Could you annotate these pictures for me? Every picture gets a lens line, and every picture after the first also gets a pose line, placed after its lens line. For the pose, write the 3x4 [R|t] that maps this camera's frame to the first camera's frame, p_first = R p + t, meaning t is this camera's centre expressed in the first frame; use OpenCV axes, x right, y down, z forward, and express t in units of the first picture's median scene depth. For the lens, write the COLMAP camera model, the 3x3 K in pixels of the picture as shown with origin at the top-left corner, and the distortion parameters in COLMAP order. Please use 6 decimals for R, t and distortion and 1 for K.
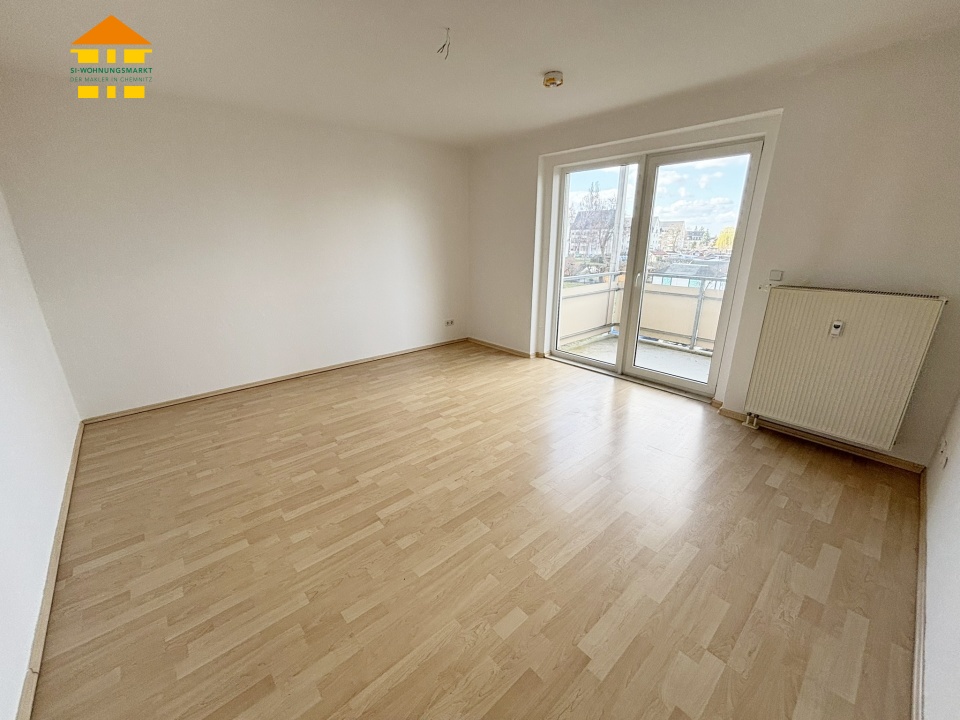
lens RADIAL K [[381.9, 0, 478.7], [0, 381.9, 358.1], [0, 0, 1]] dist [-0.009656, -0.000505]
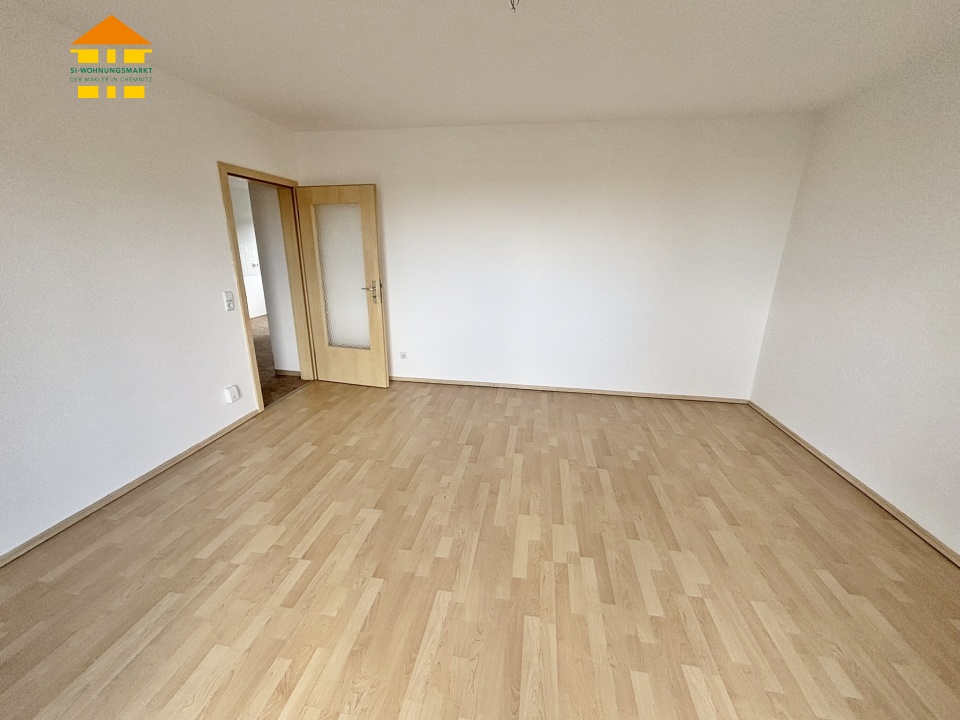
lens RADIAL K [[381.9, 0, 477.0], [0, 381.9, 360.6], [0, 0, 1]] dist [-0.009656, -0.000505]
pose [[-0.778327, 0.173632, -0.603373, 0.346481], [-0.196316, 0.845514, 0.496553, -0.378442], [0.596378, 0.504933, -0.624000, 1.174160]]
